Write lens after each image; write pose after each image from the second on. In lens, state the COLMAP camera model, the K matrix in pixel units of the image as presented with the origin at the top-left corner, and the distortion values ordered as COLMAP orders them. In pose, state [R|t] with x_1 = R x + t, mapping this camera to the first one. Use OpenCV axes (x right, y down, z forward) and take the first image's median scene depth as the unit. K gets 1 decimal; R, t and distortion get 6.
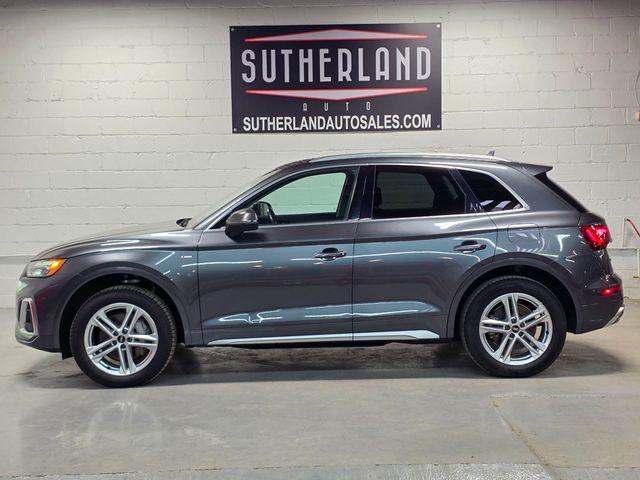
lens RADIAL K [[909.4, 0, 317.2], [0, 909.4, 240.0], [0, 0, 1]] dist [0.065487, 0.000000]
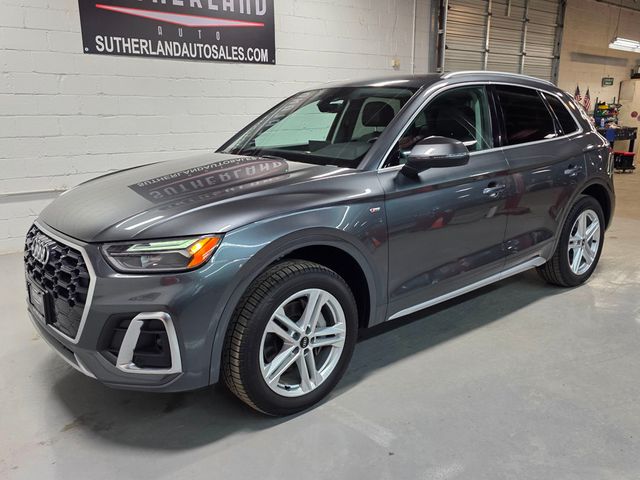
lens RADIAL K [[538.3, 0, 316.6], [0, 538.3, 242.8], [0, 0, 1]] dist [0.002932, -0.014638]
pose [[0.761983, -0.142718, 0.631676, -0.279165], [0.036060, 0.983251, 0.178652, -0.021009], [-0.646593, -0.113352, 0.754367, 0.439603]]
